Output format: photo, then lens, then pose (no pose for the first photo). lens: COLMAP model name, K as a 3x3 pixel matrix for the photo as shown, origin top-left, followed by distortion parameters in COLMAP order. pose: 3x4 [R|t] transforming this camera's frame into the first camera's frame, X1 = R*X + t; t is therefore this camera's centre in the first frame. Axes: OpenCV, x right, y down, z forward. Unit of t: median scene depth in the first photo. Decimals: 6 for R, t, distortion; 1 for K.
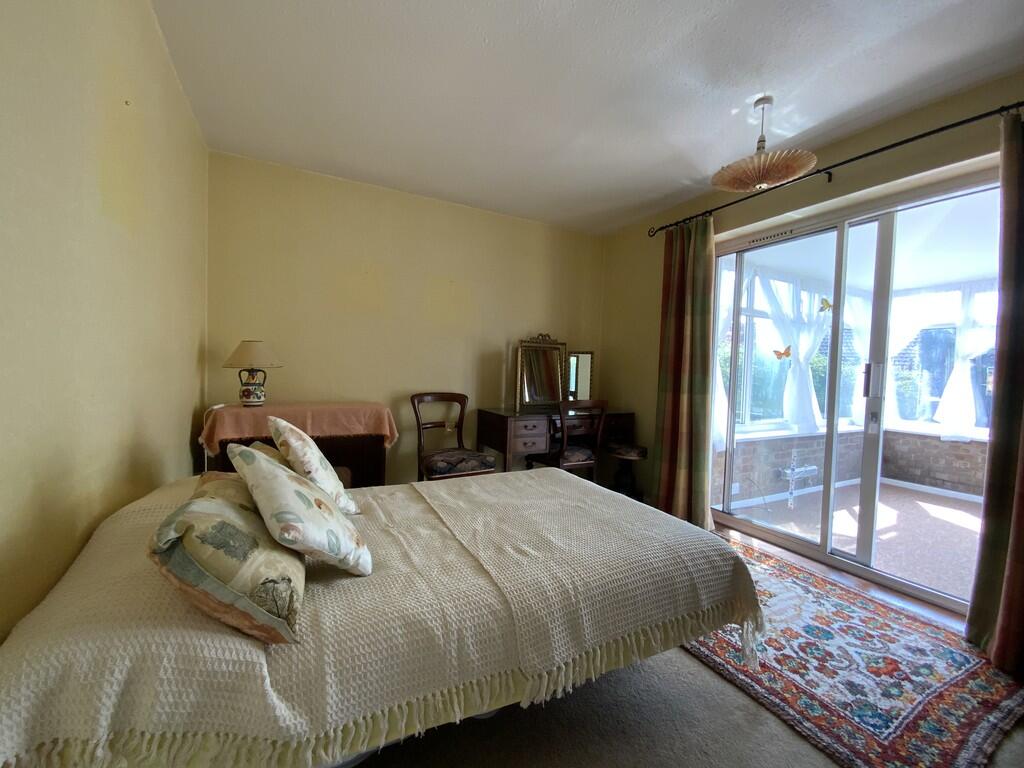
lens RADIAL K [[412.9, 0, 513.6], [0, 412.9, 374.4], [0, 0, 1]] dist [-0.016809, -0.000494]
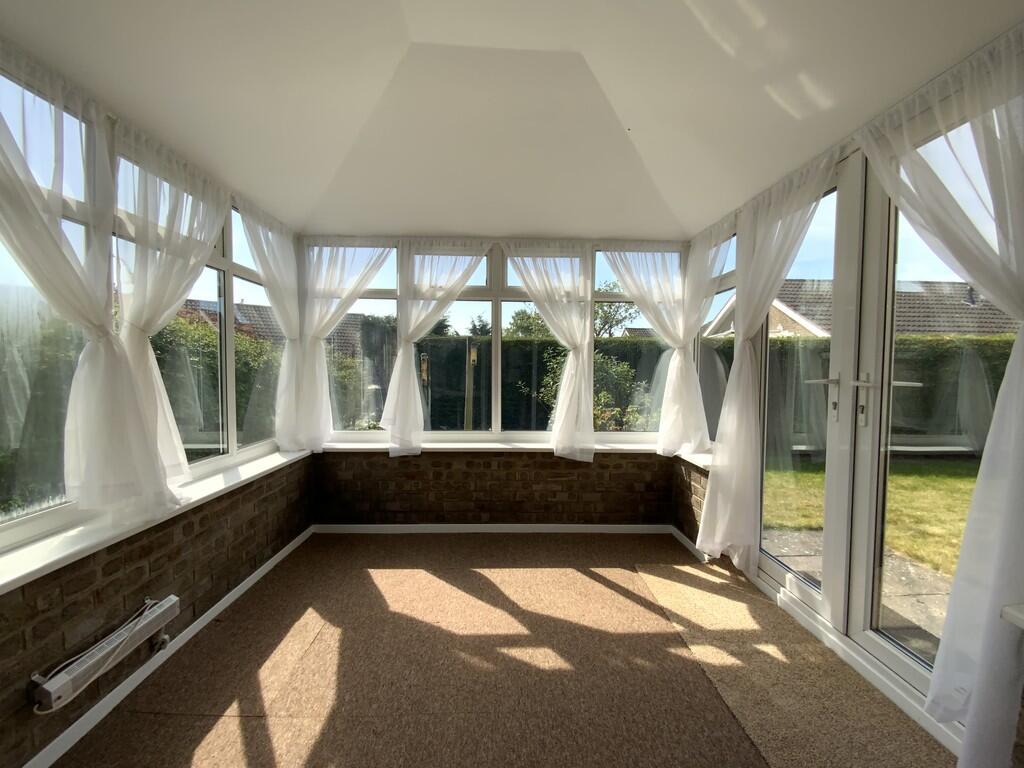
lens RADIAL K [[413.5, 0, 512.6], [0, 413.5, 378.1], [0, 0, 1]] dist [0.002710, -0.010285]
pose [[0.423703, -0.056001, 0.904068, 0.489628], [0.029351, 0.998412, 0.048090, 0.001976], [-0.905325, 0.006159, 0.424674, 0.484741]]
